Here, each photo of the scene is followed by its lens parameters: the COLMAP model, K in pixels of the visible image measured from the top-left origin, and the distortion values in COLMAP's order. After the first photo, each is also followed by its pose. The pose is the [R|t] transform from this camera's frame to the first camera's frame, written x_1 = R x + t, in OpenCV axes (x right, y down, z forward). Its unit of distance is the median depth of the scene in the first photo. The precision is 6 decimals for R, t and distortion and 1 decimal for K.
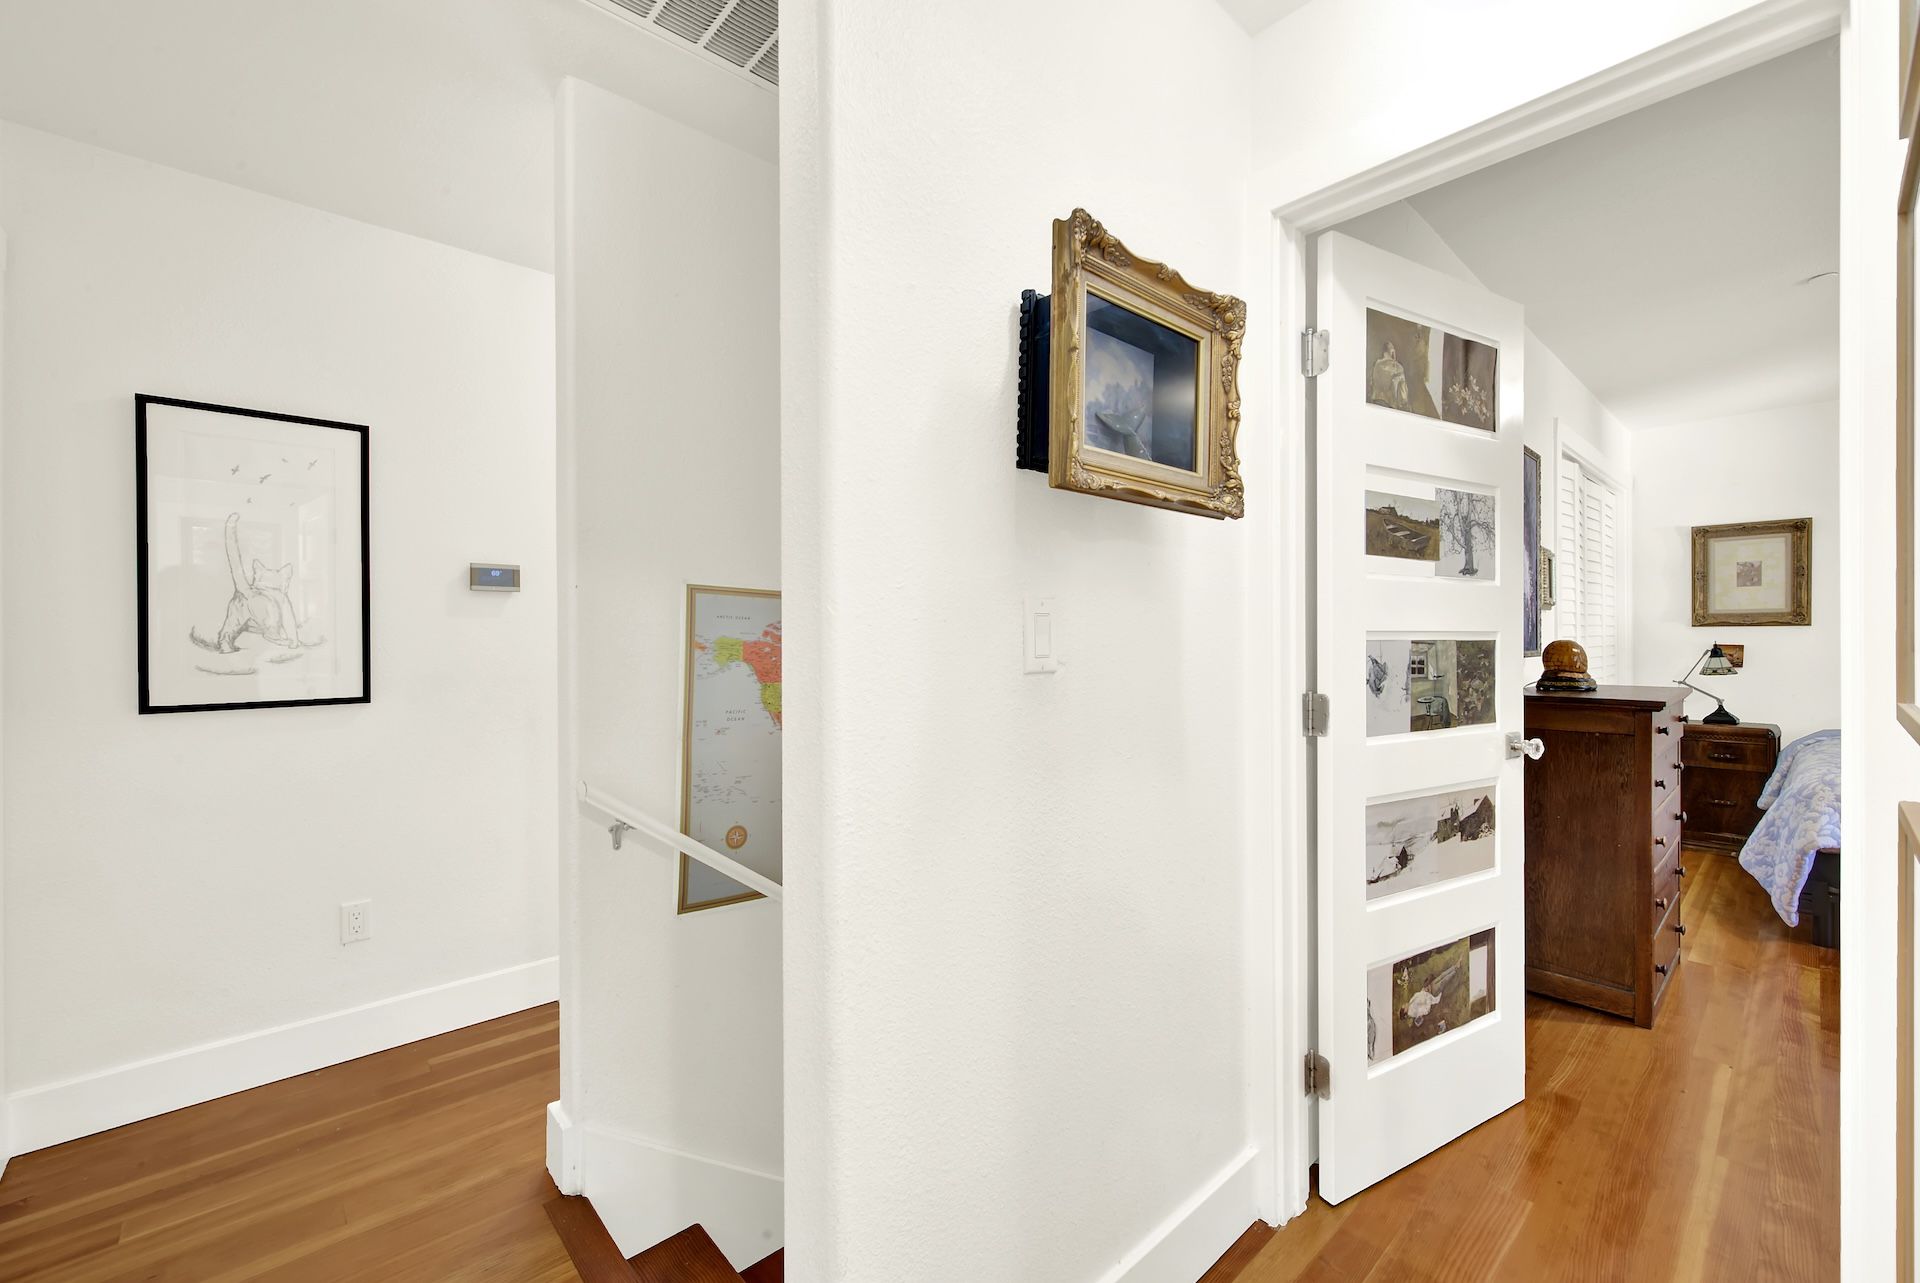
lens RADIAL K [[778.9, 0, 963.5], [0, 778.9, 626.0], [0, 0, 1]] dist [0.003058, -0.000703]
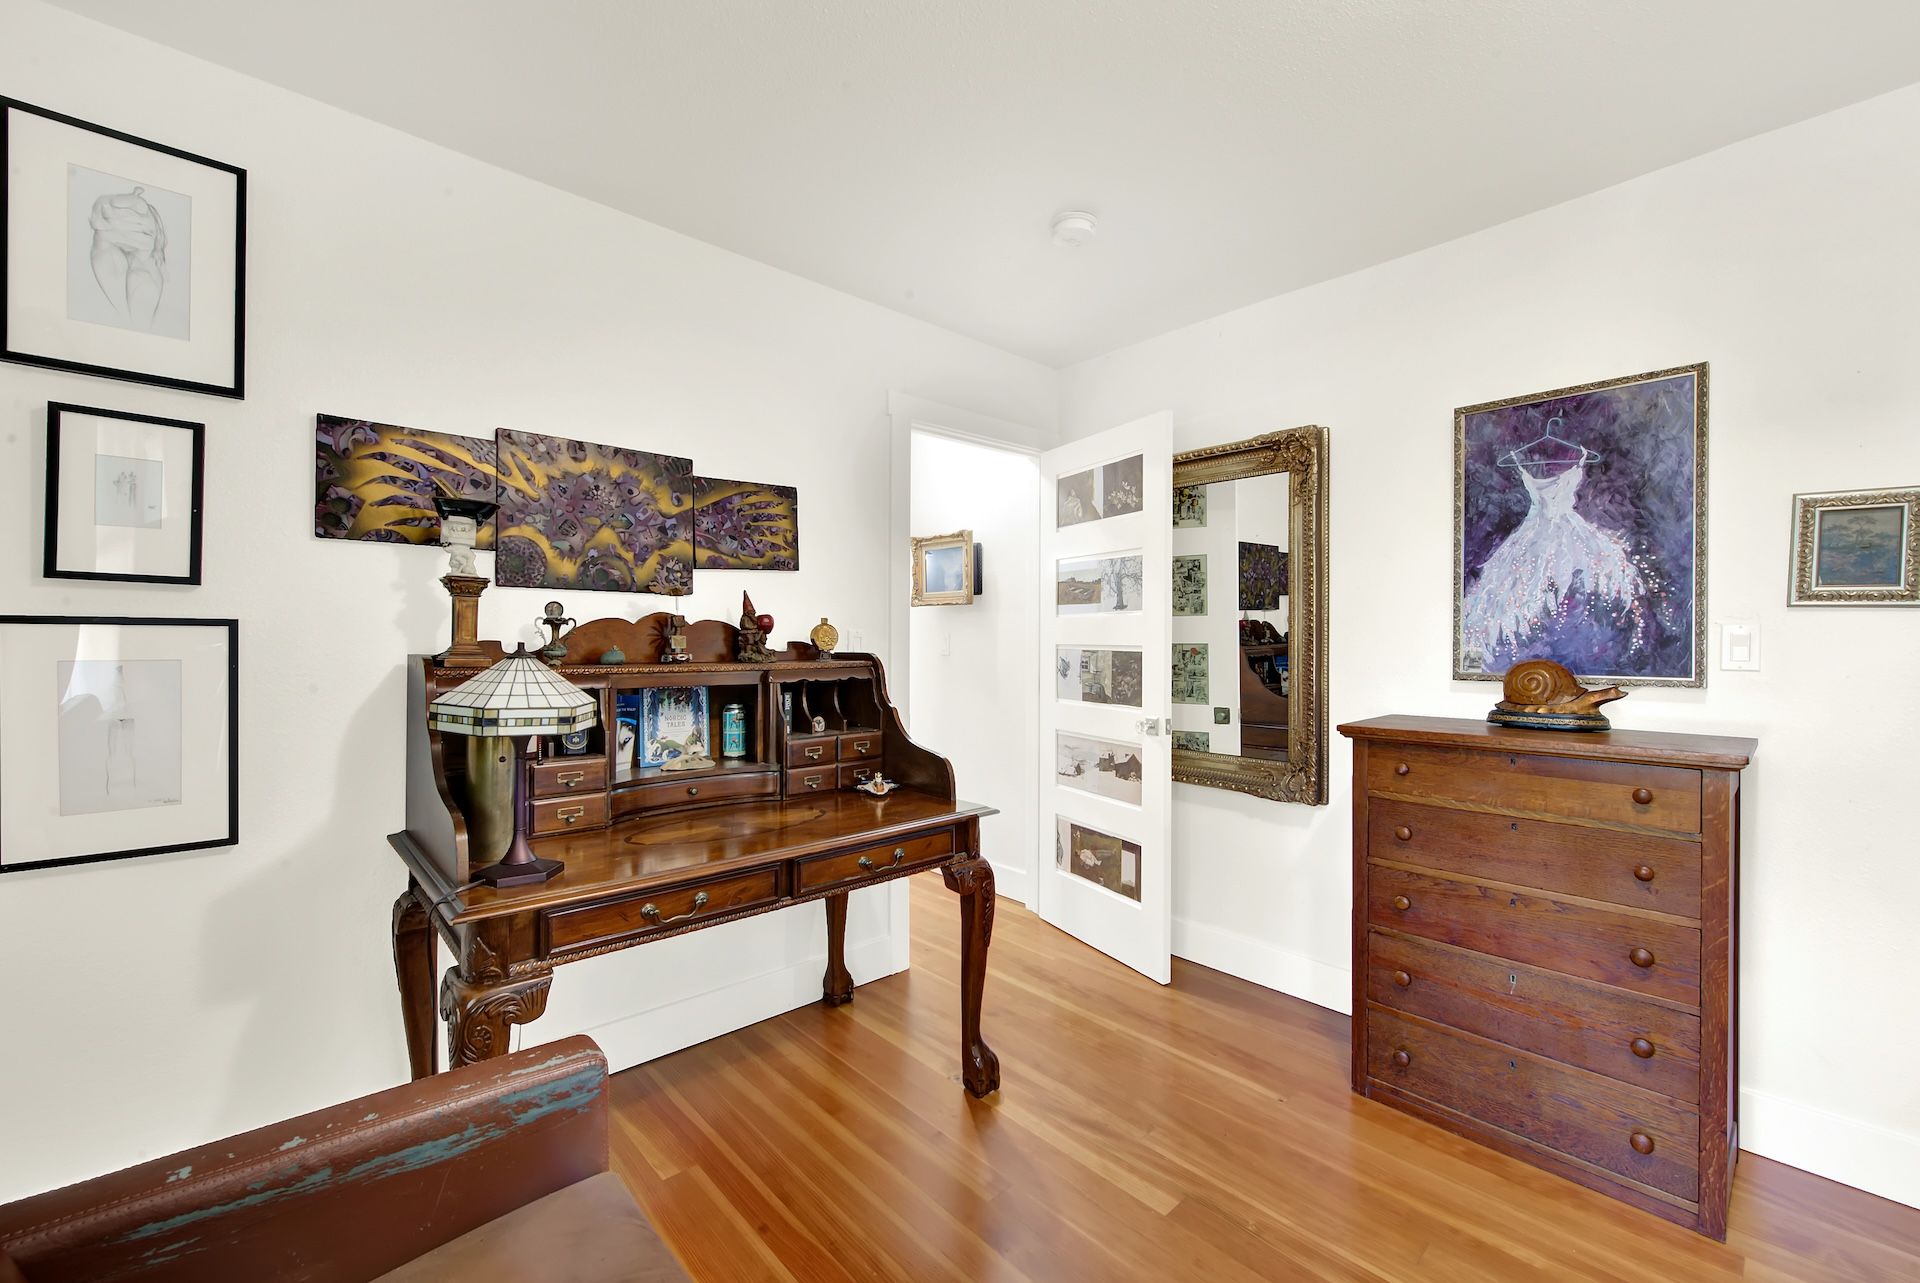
lens RADIAL K [[778.9, 0, 963.6], [0, 778.9, 642.8], [0, 0, 1]] dist [0.003058, -0.000703]
pose [[0.002028, 0.000284, -0.999998, 2.266128], [-0.004236, 0.999991, 0.000275, 0.002900], [0.999989, 0.004235, 0.002030, 0.694327]]
